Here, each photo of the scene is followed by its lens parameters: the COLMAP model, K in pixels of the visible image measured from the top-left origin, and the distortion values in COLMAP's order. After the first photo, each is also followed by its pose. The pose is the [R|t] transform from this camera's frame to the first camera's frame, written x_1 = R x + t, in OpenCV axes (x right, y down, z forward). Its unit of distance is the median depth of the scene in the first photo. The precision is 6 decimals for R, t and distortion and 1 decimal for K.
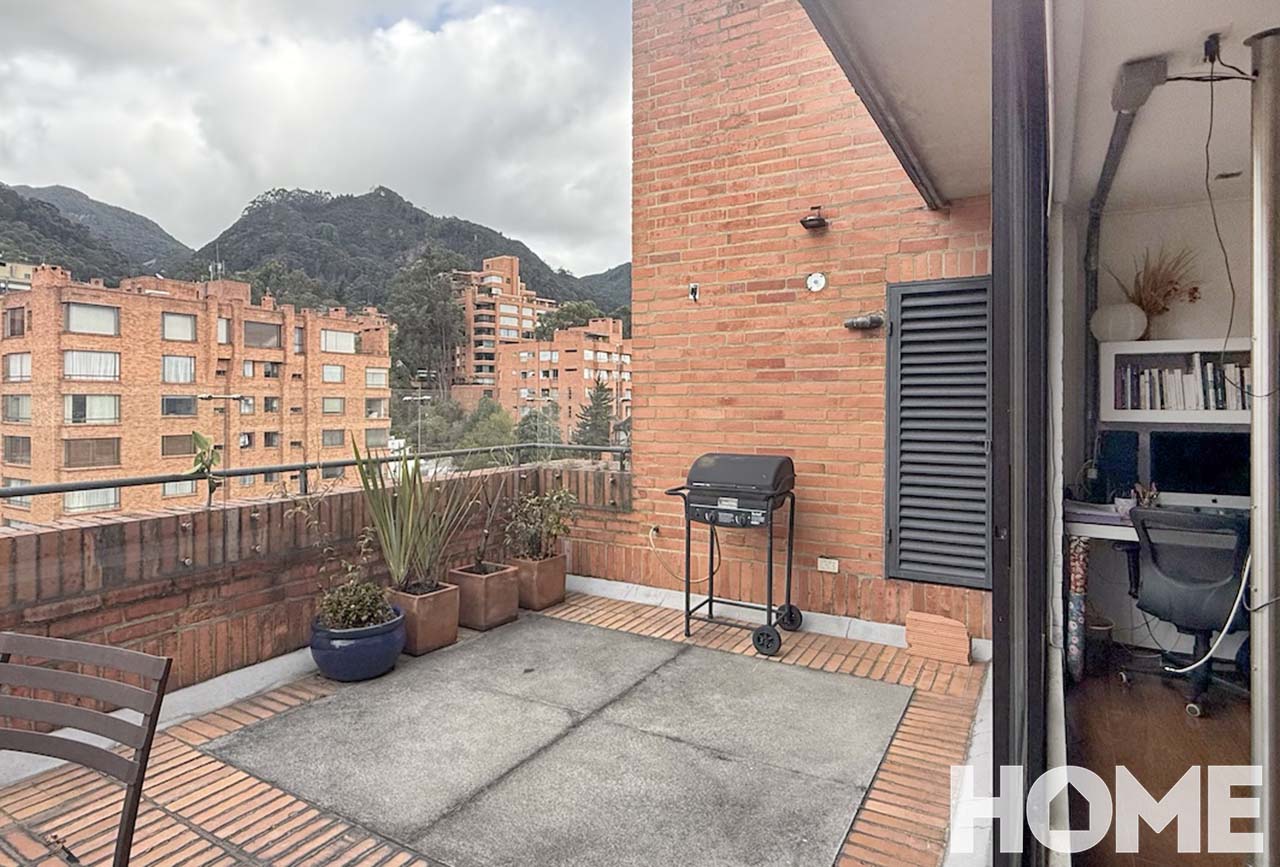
lens RADIAL K [[711.2, 0, 633.6], [0, 711.2, 415.2], [0, 0, 1]] dist [0.000080, 0.000787]
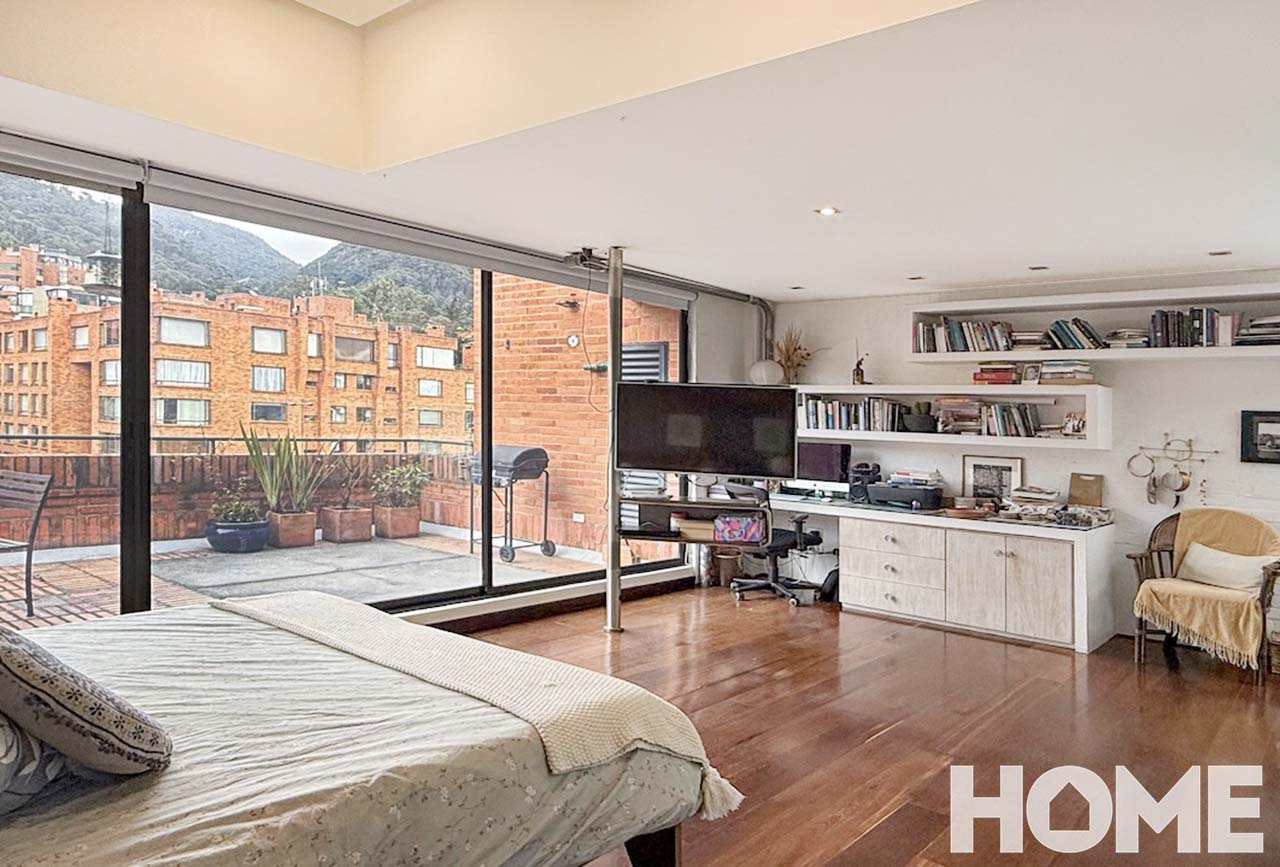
lens RADIAL K [[818.0, 0, 903.5], [0, 818.0, 468.7], [0, 0, 1]] dist [0.001048, 0.001575]
pose [[0.999301, 0.033146, 0.017309, 0.327531], [-0.033569, 0.999130, 0.024740, 0.009979], [-0.016474, -0.025303, 0.999544, -0.289209]]
